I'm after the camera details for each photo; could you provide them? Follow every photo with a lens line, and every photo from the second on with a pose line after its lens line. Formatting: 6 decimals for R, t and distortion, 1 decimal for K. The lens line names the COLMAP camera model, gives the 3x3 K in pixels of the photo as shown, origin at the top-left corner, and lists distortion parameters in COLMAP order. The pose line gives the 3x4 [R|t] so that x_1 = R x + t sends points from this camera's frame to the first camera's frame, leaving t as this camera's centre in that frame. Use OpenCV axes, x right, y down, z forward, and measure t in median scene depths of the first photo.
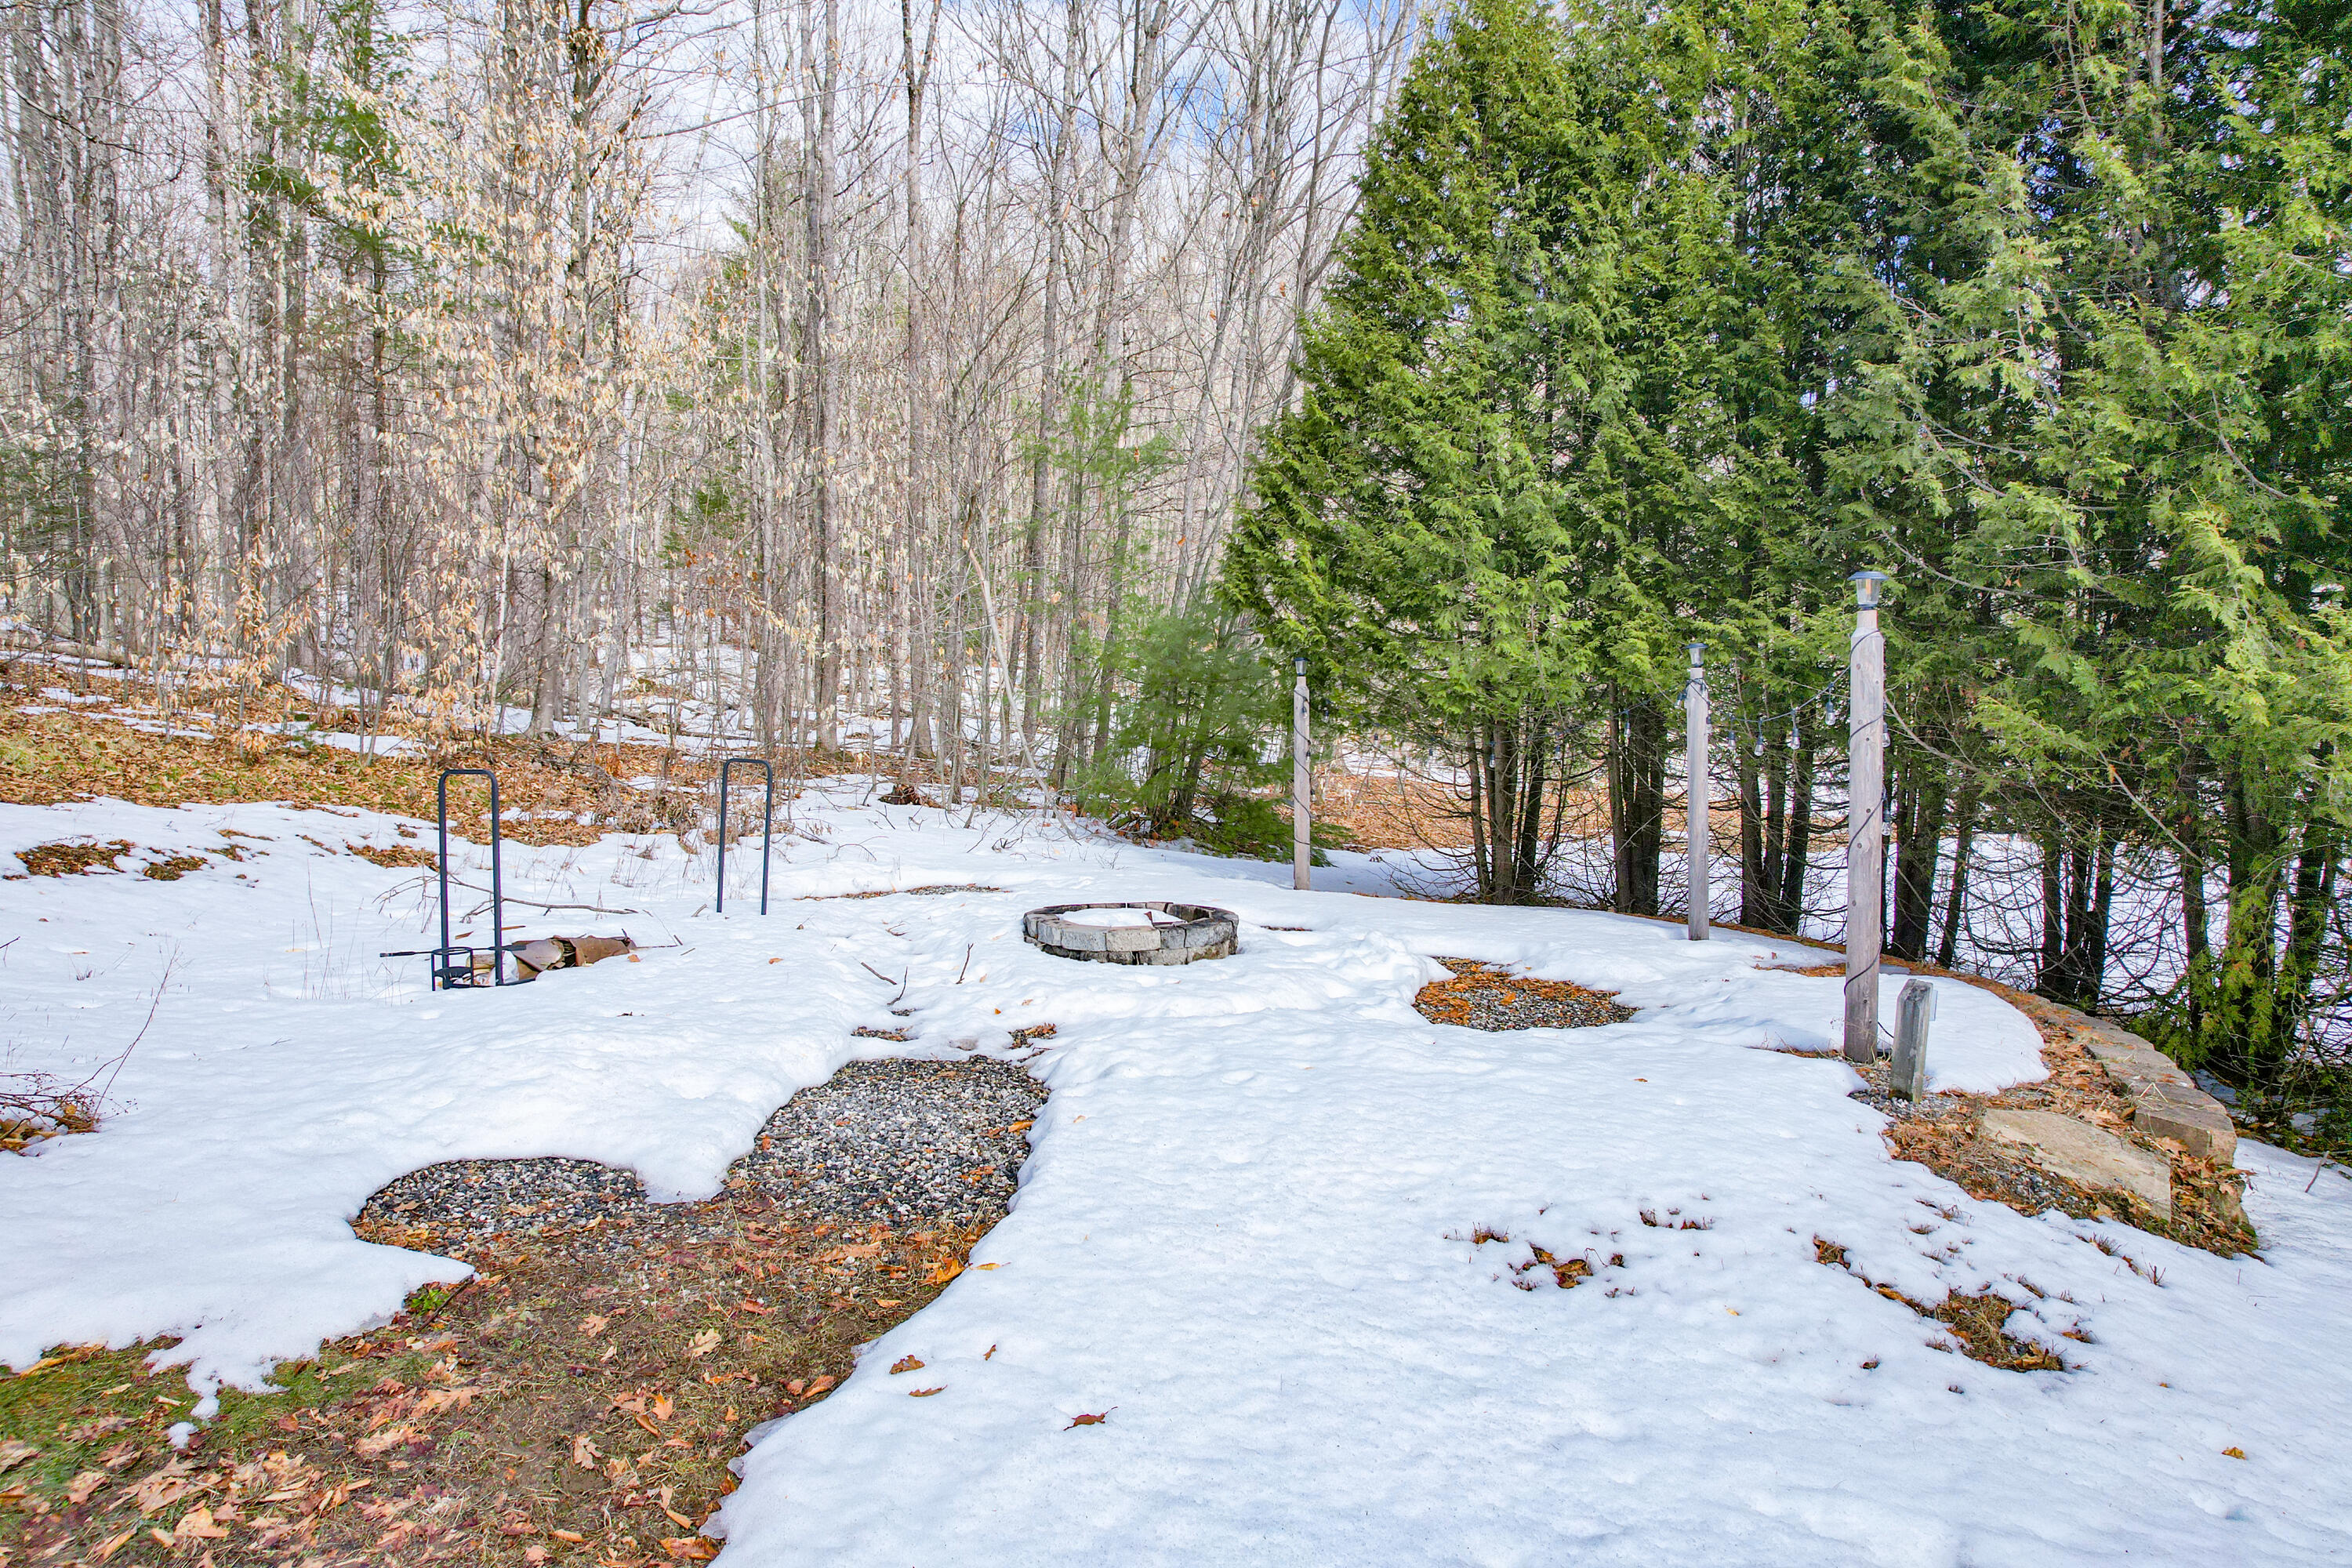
lens RADIAL K [[1502.1, 0, 1162.6], [0, 1502.1, 780.1], [0, 0, 1]] dist [-0.074457, 0.067787]
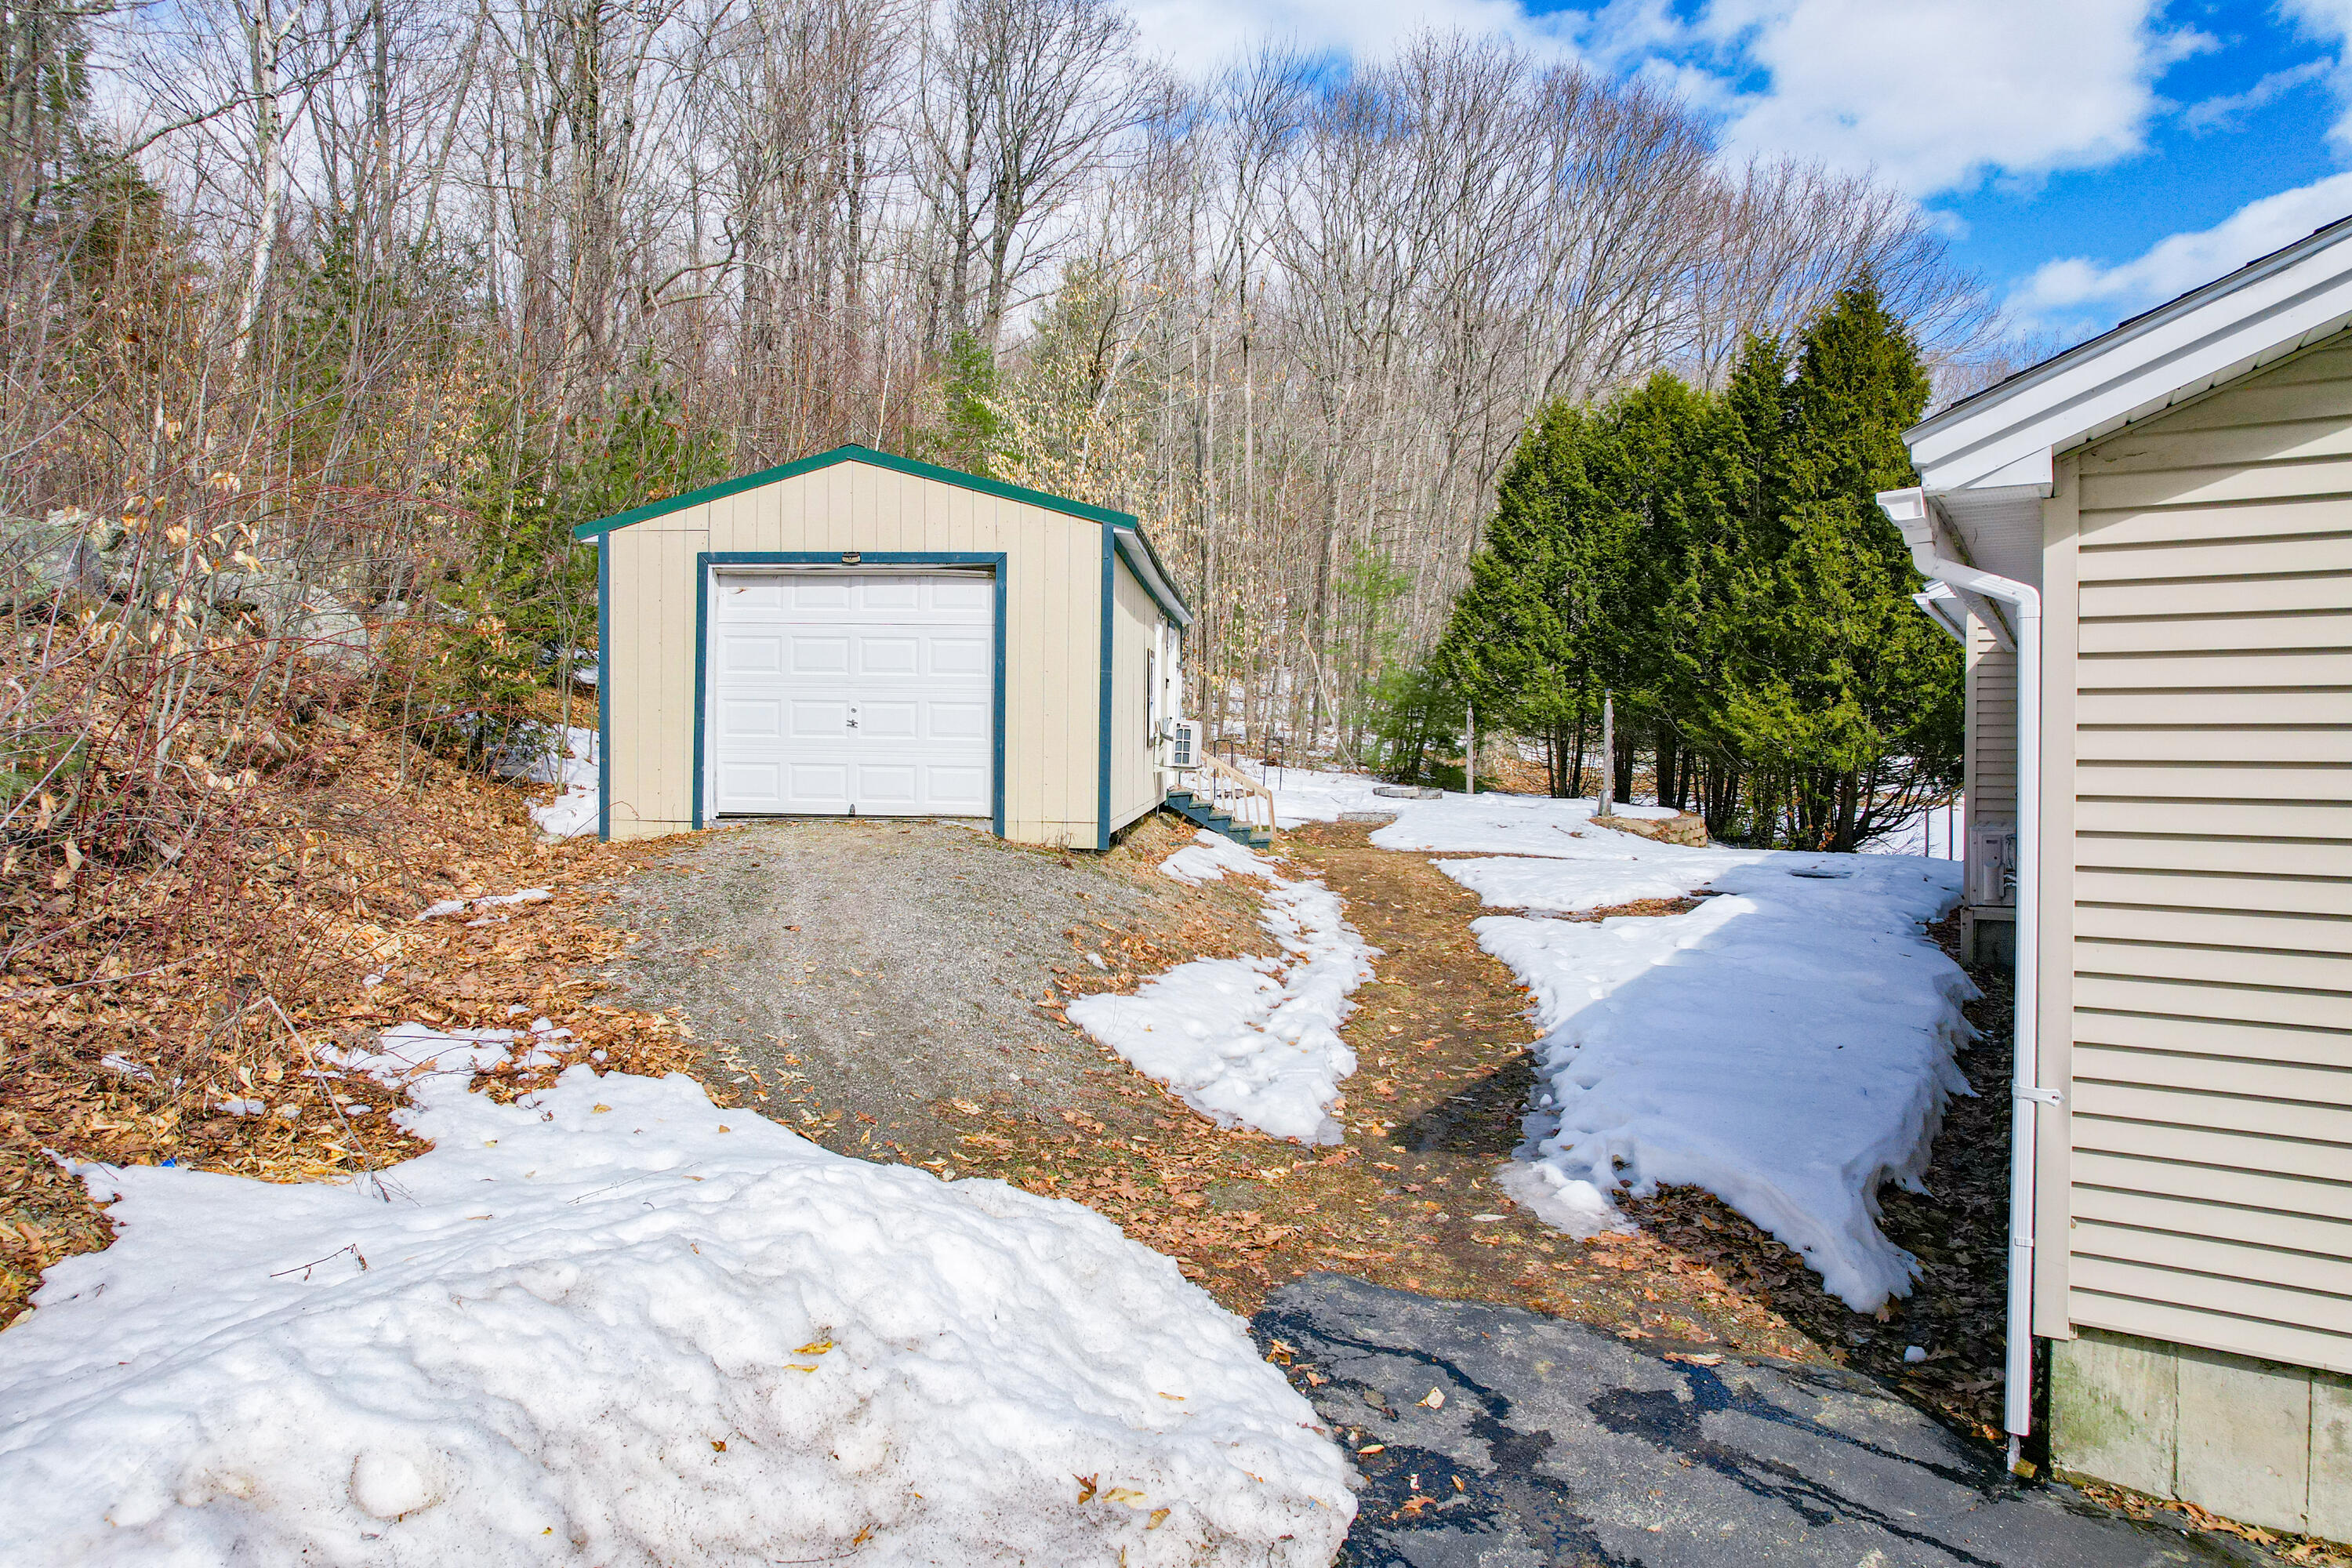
lens RADIAL K [[1502.1, 0, 1162.6], [0, 1502.1, 780.1], [0, 0, 1]] dist [-0.074457, 0.067787]
pose [[0.990945, 0.006481, -0.134110, -0.074541], [-0.006412, 0.999979, 0.000942, 0.049547], [0.134114, -0.000073, 0.990966, -1.466845]]
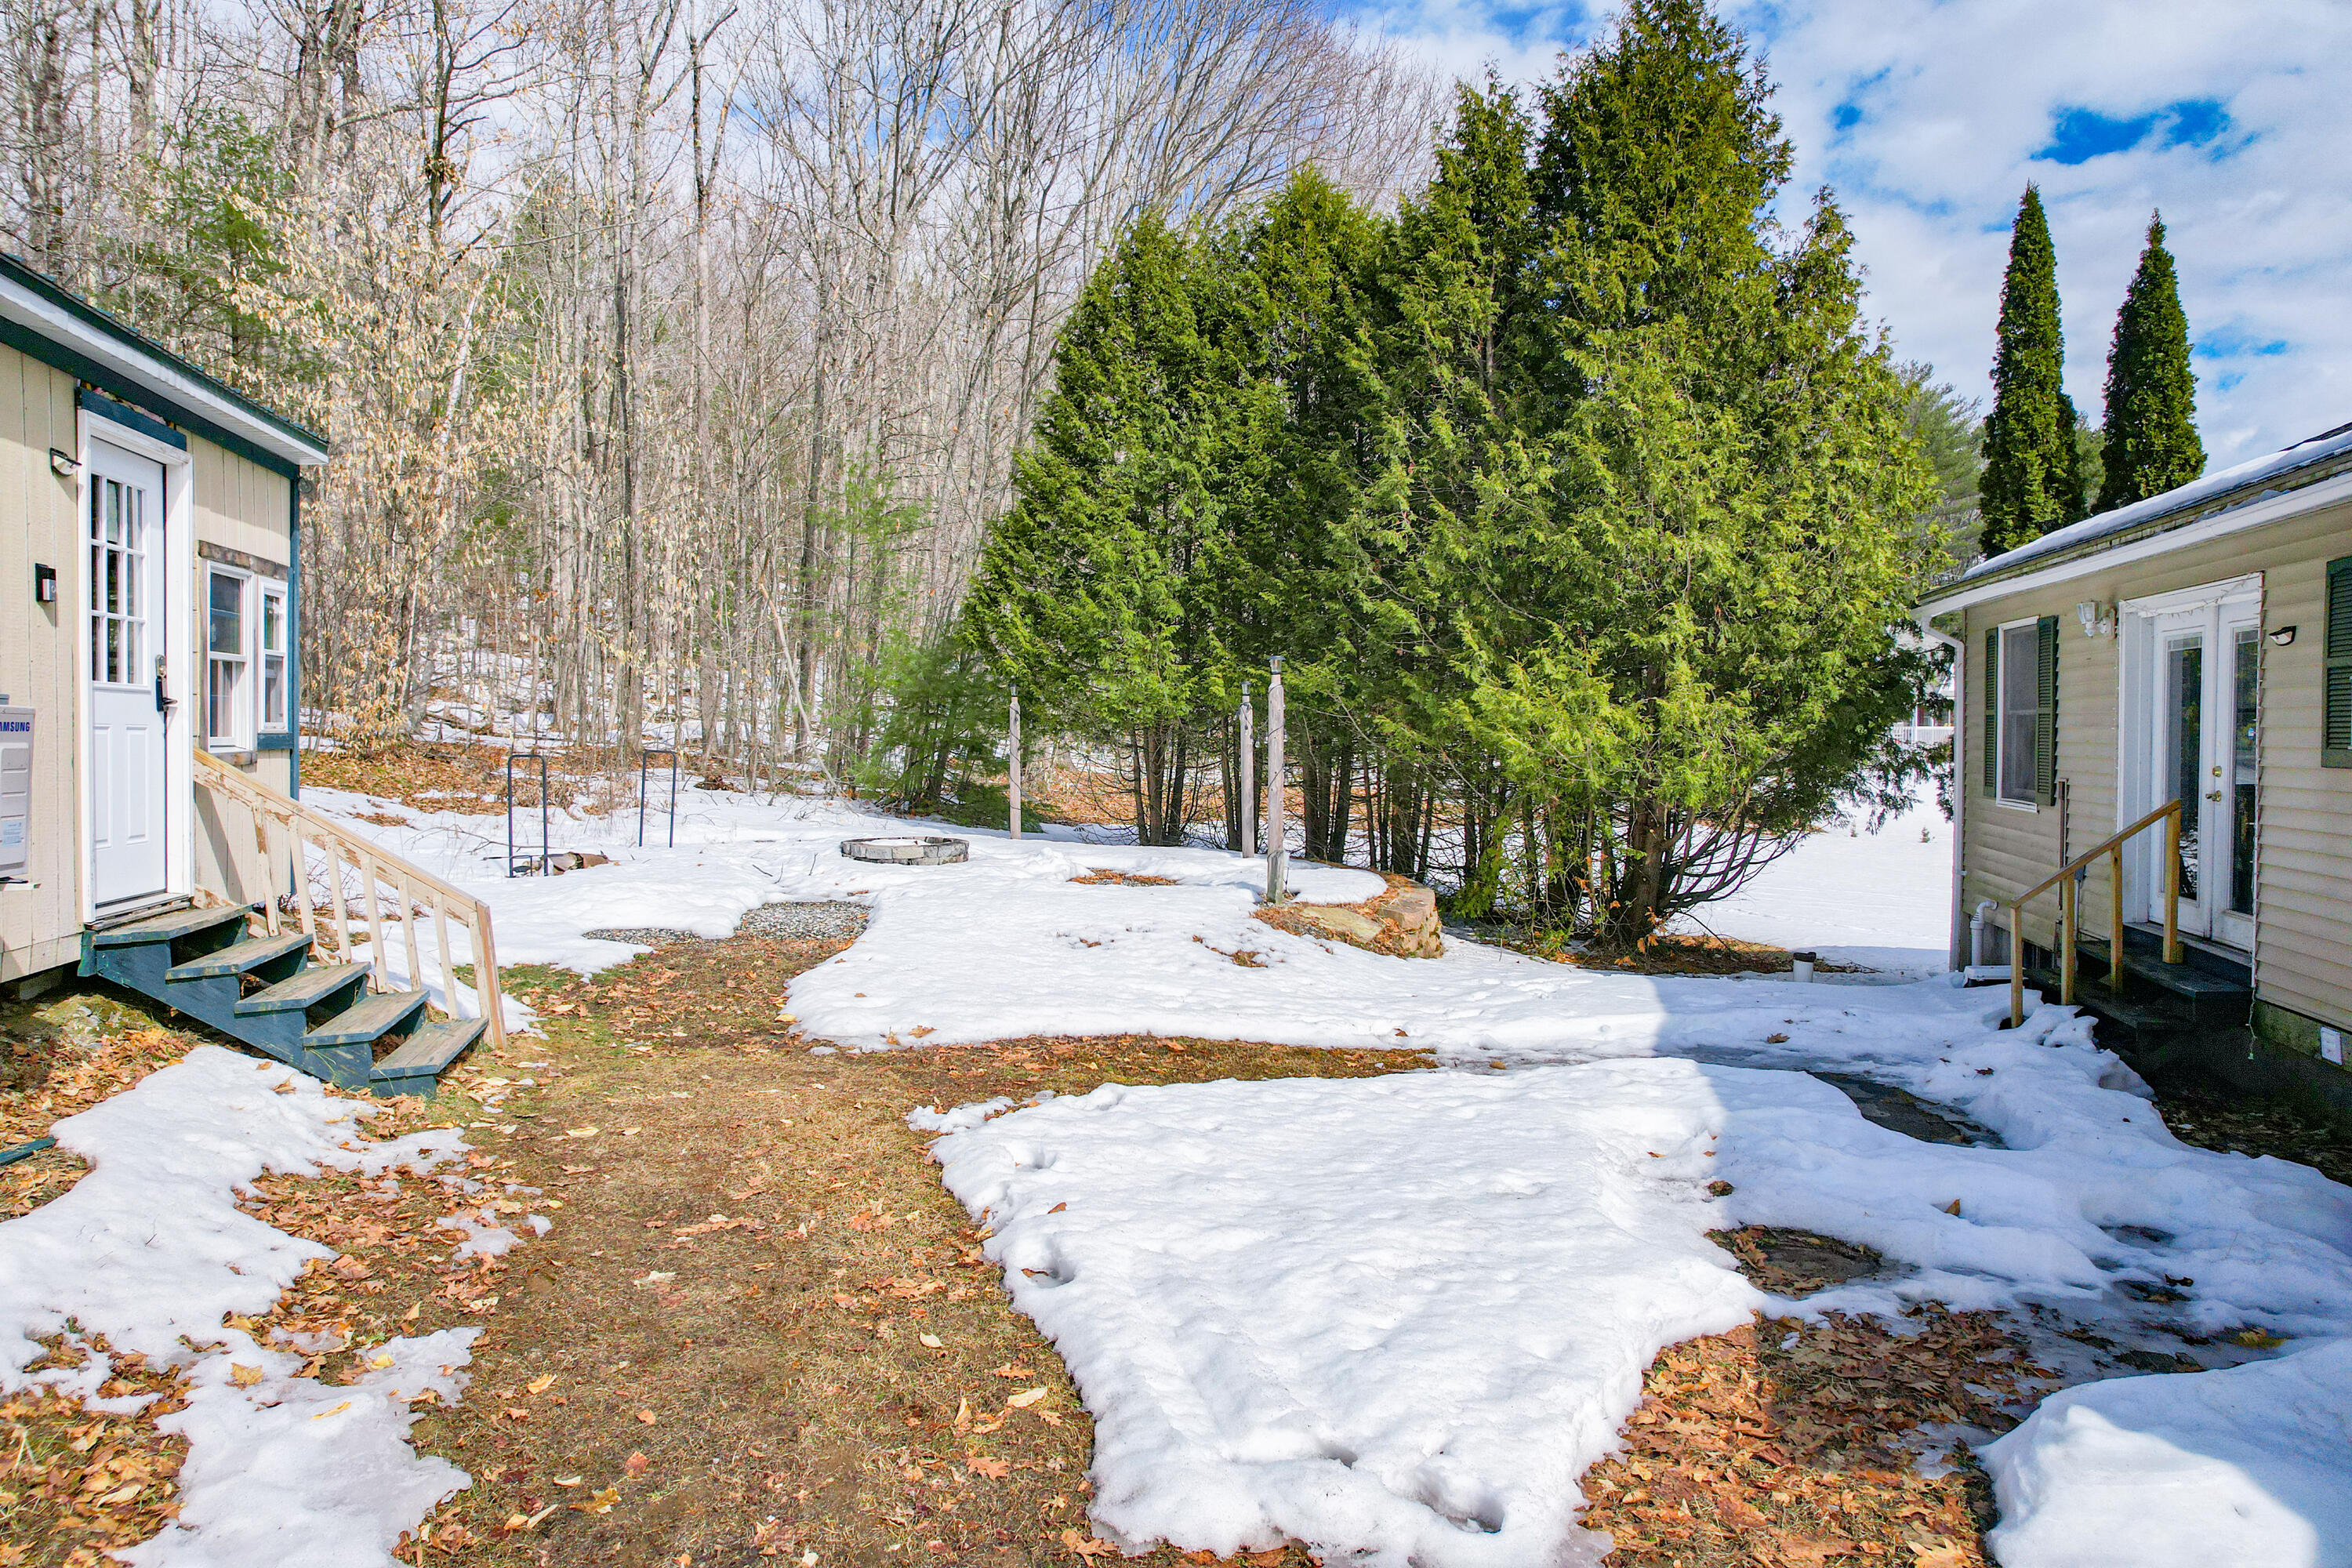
lens RADIAL K [[1502.1, 0, 1162.6], [0, 1502.1, 780.1], [0, 0, 1]] dist [-0.074457, 0.067787]
pose [[0.986029, -0.003322, 0.166540, -0.010836], [0.003601, 0.999993, -0.001374, 0.016201], [-0.166535, 0.001954, 0.986034, -0.492844]]
